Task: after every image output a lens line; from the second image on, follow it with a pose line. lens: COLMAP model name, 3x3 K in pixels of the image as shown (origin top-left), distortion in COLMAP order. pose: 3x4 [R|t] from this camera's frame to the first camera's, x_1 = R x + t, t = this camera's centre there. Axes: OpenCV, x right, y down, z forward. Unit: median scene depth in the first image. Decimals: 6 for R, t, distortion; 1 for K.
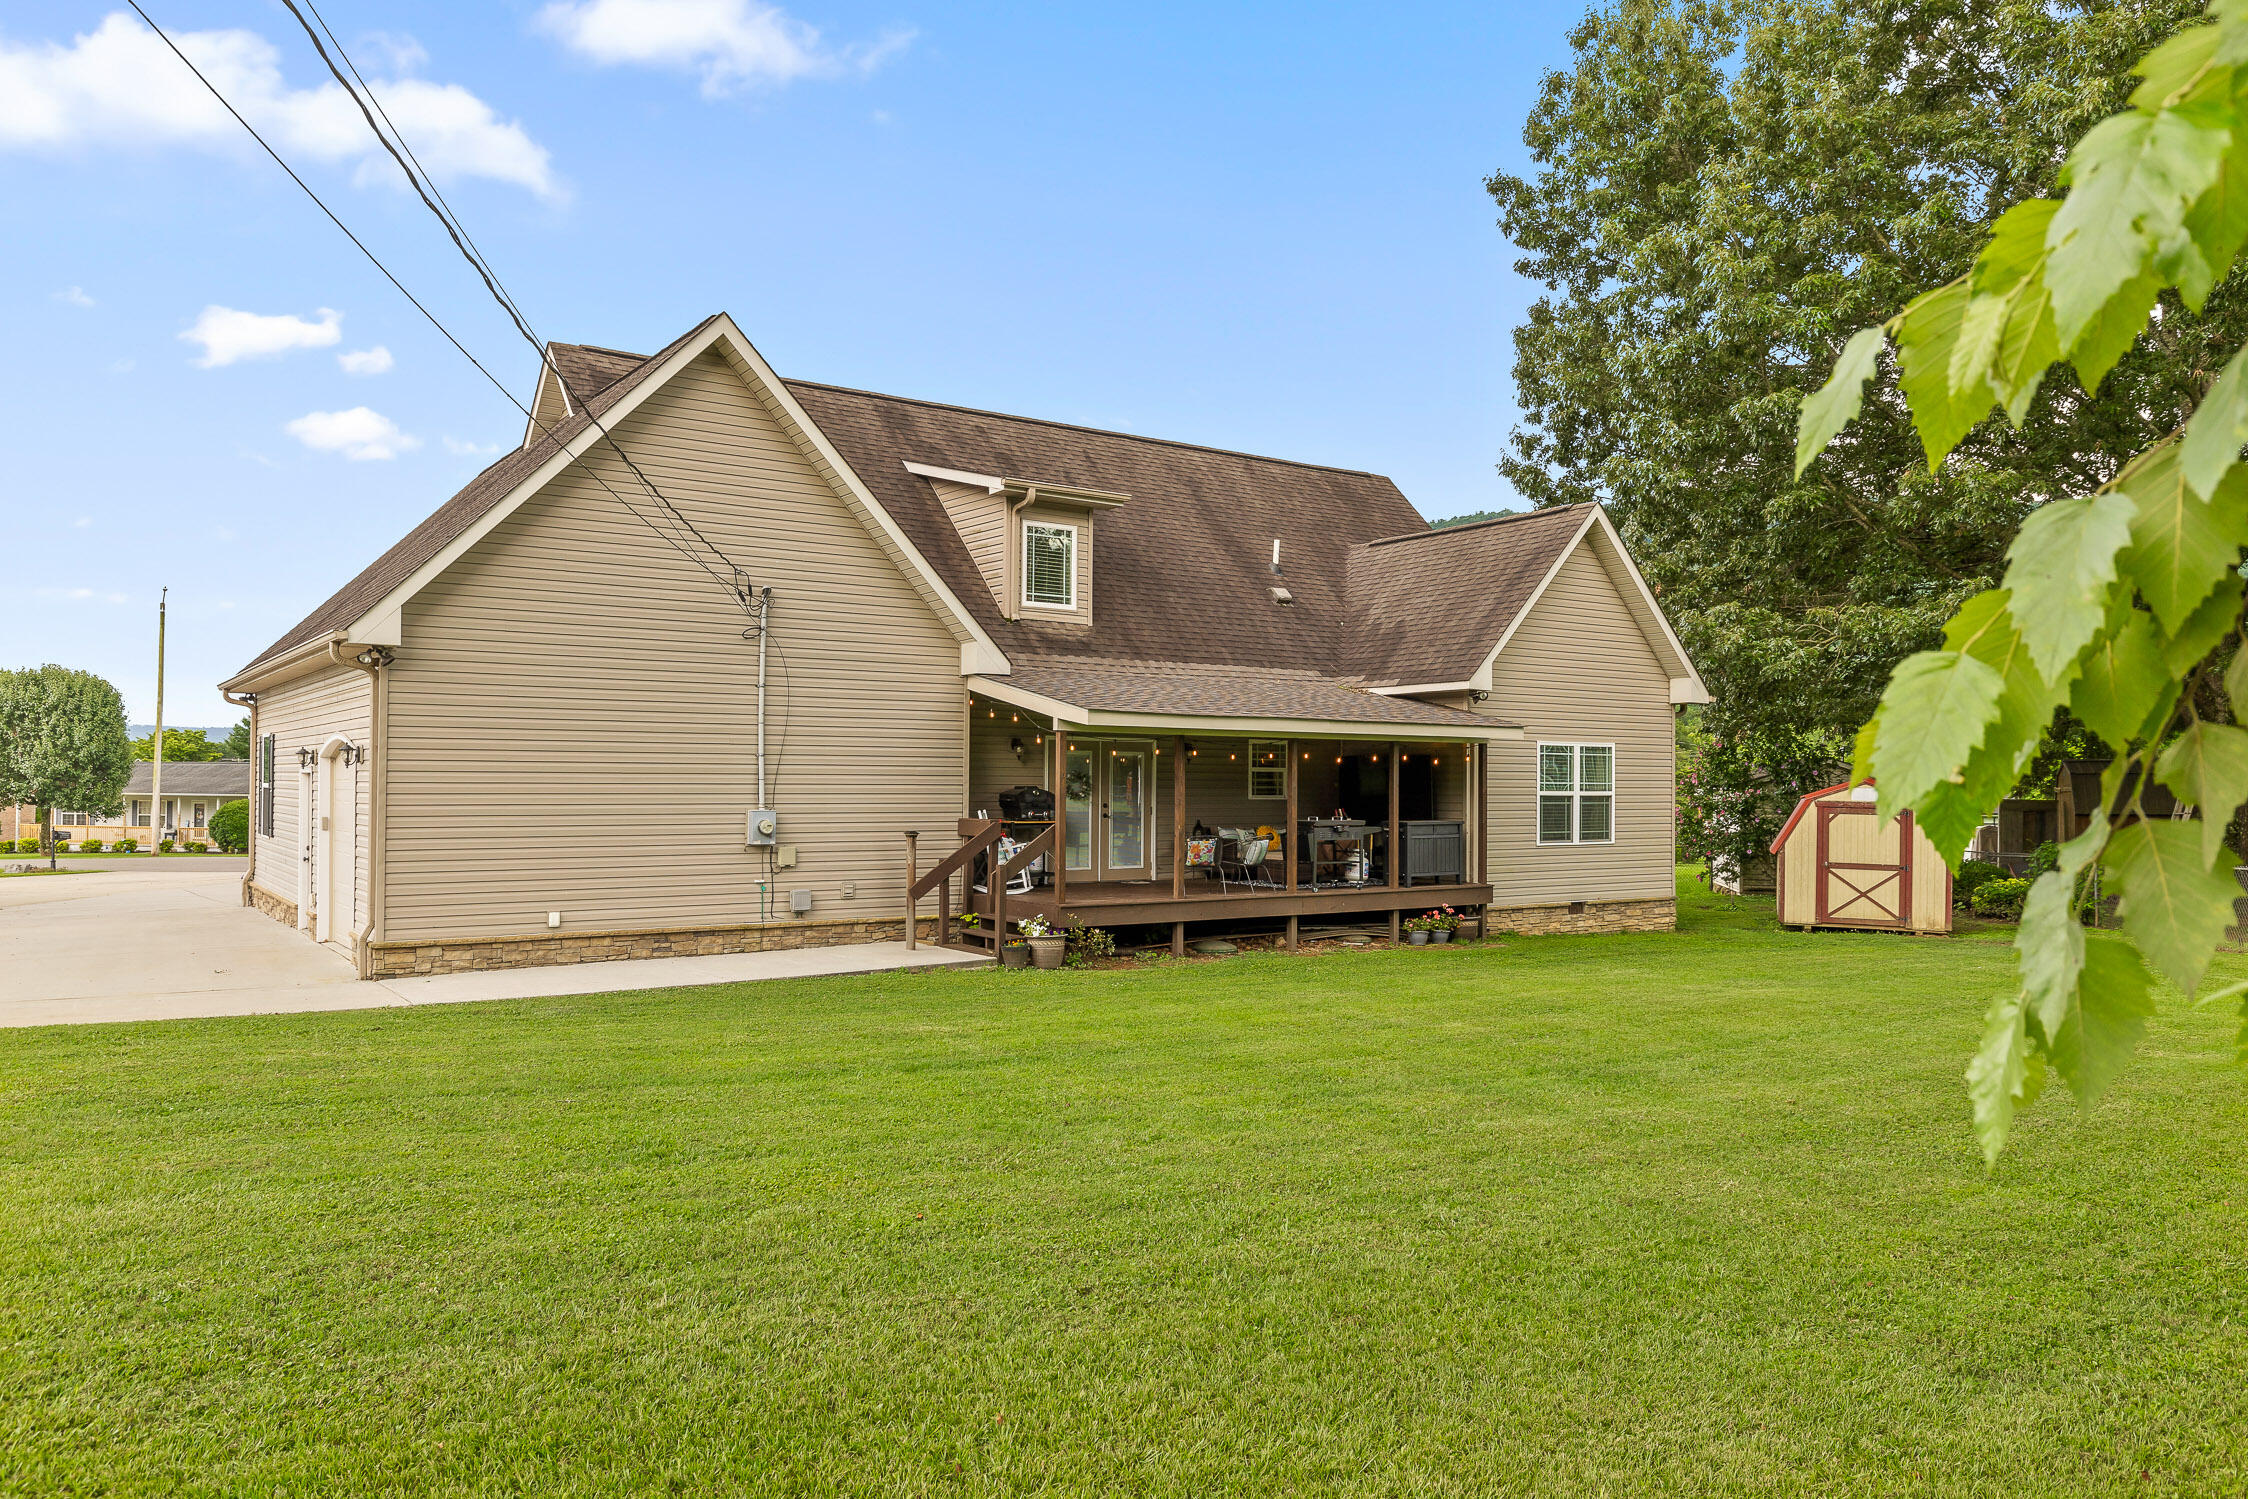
lens RADIAL K [[1561.7, 0, 1124.0], [0, 1561.7, 749.5], [0, 0, 1]] dist [0.005673, 0.001180]
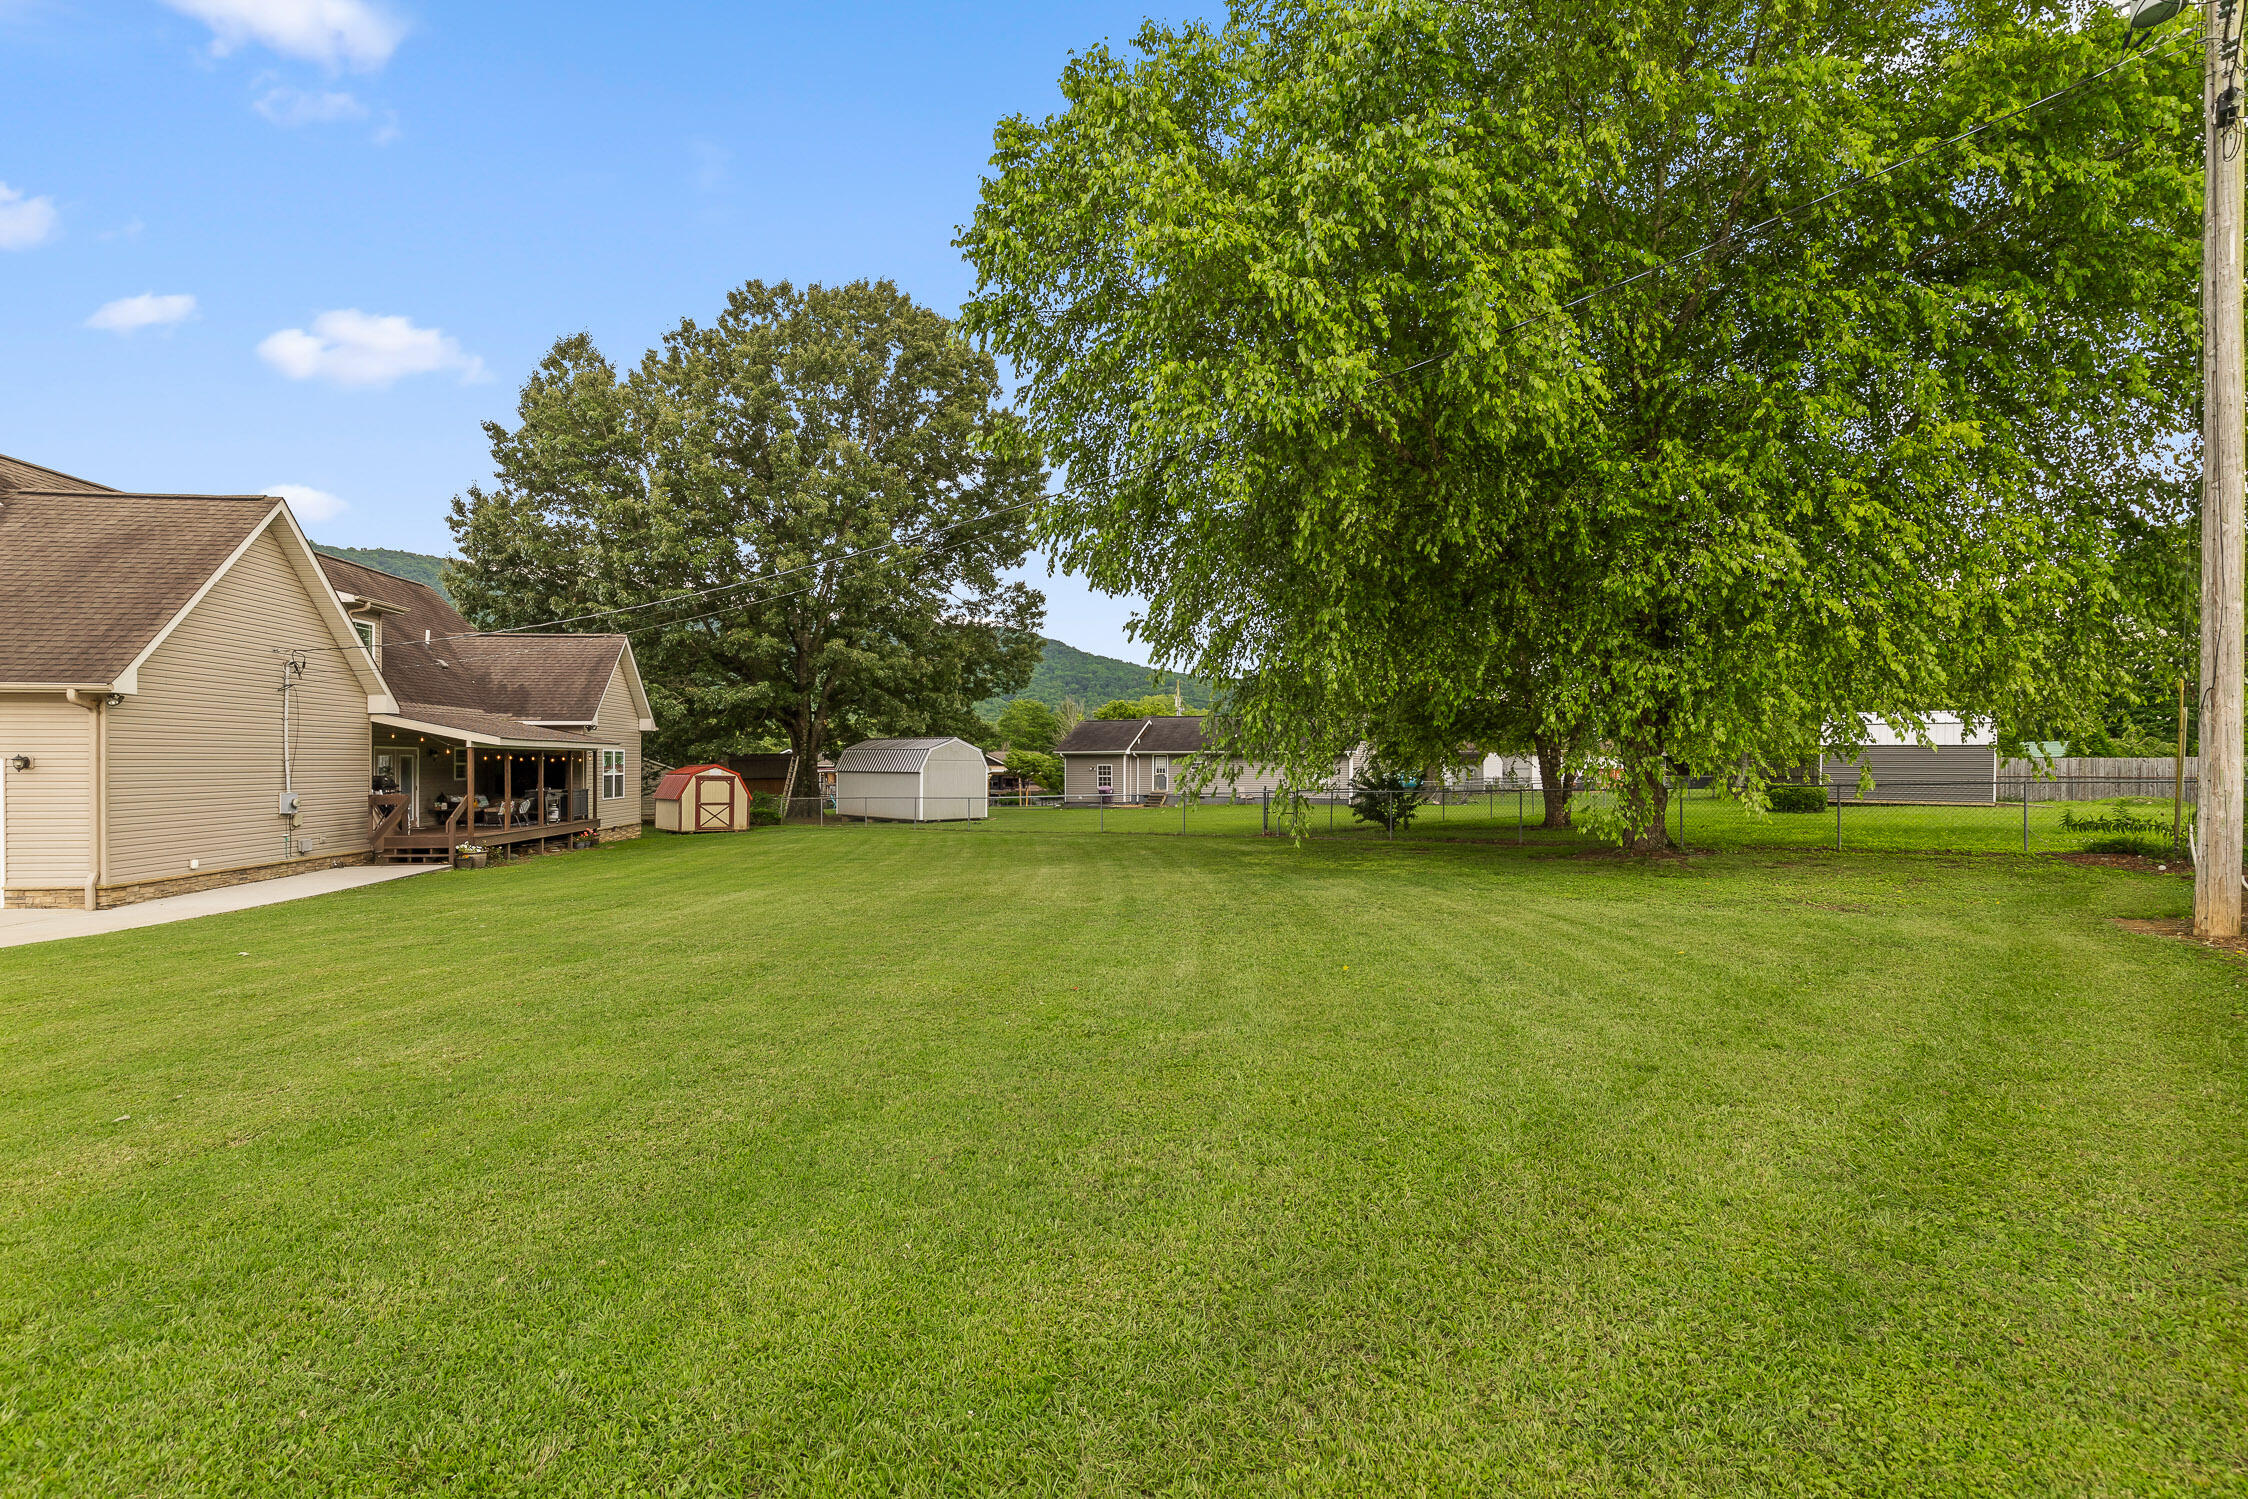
lens RADIAL K [[1020.4, 0, 1123.4], [0, 1020.4, 767.3], [0, 0, 1]] dist [0.001347, 0.000403]
pose [[0.473337, -0.010505, 0.880819, -0.642662], [-0.016703, 0.999642, 0.020898, -0.022528], [-0.880723, -0.024604, 0.472992, -0.260975]]
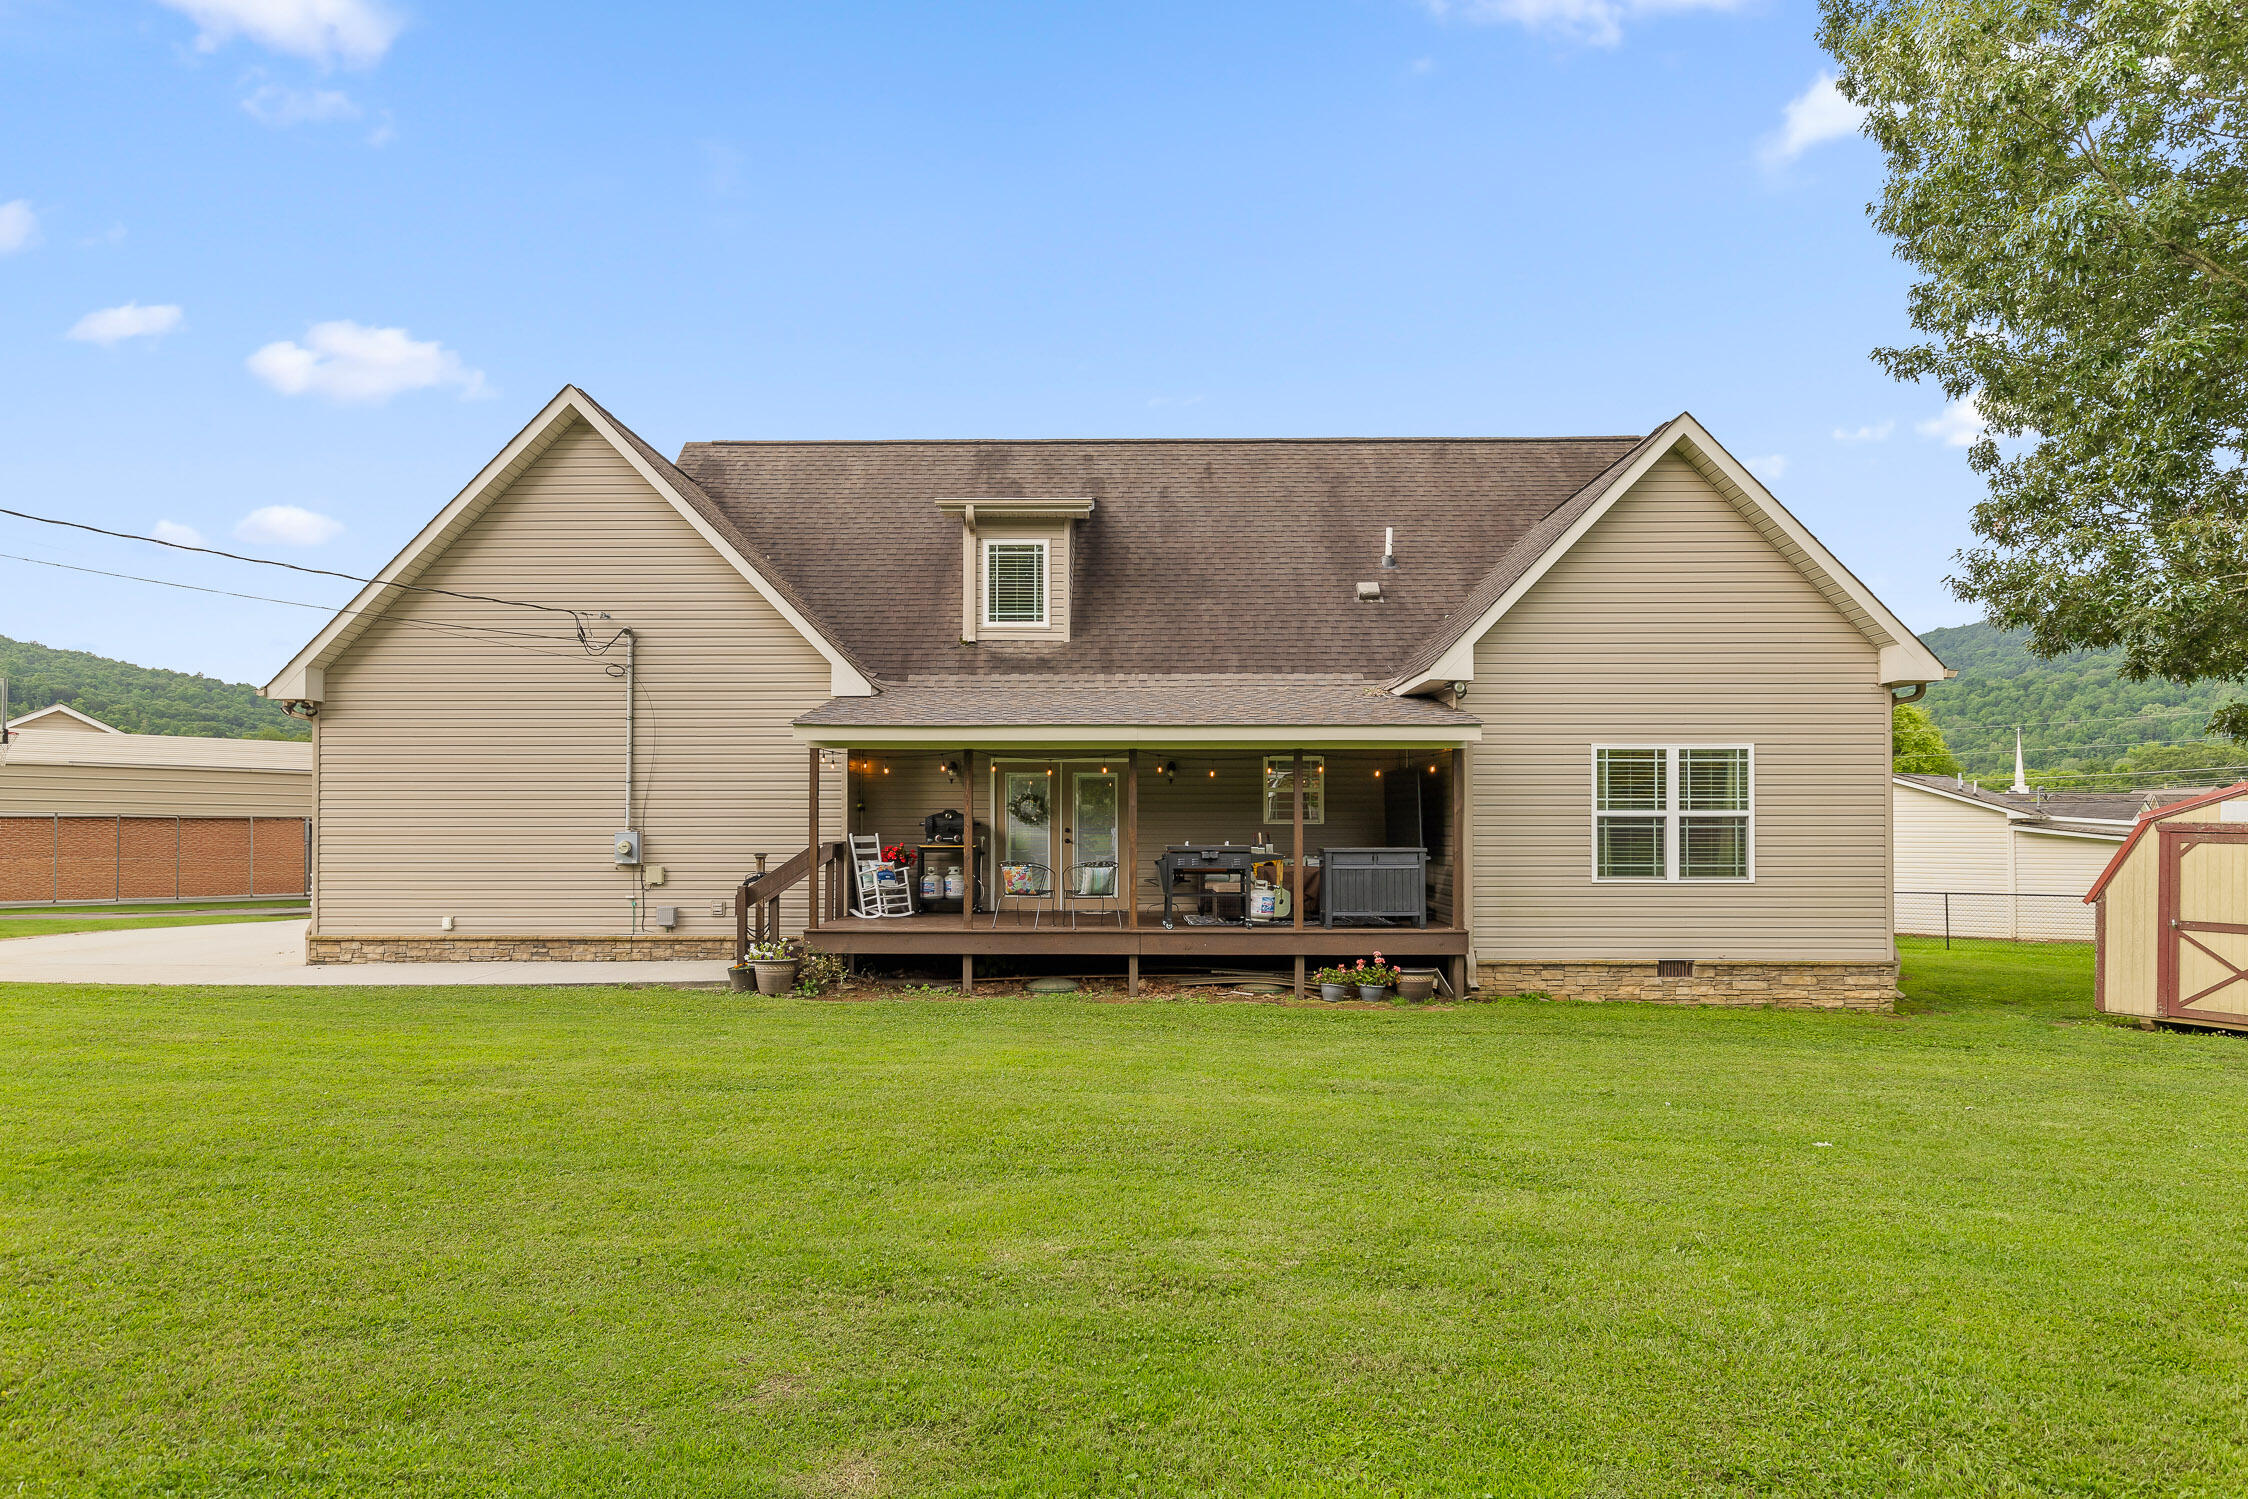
lens RADIAL K [[1320.6, 0, 1123.6], [0, 1320.6, 809.8], [0, 0, 1]] dist [0.001824, -0.001472]
pose [[0.808851, -0.012645, -0.587878, 0.491017], [0.017657, 0.999840, 0.002788, 0.022080], [0.587749, -0.012635, 0.808945, 0.377278]]
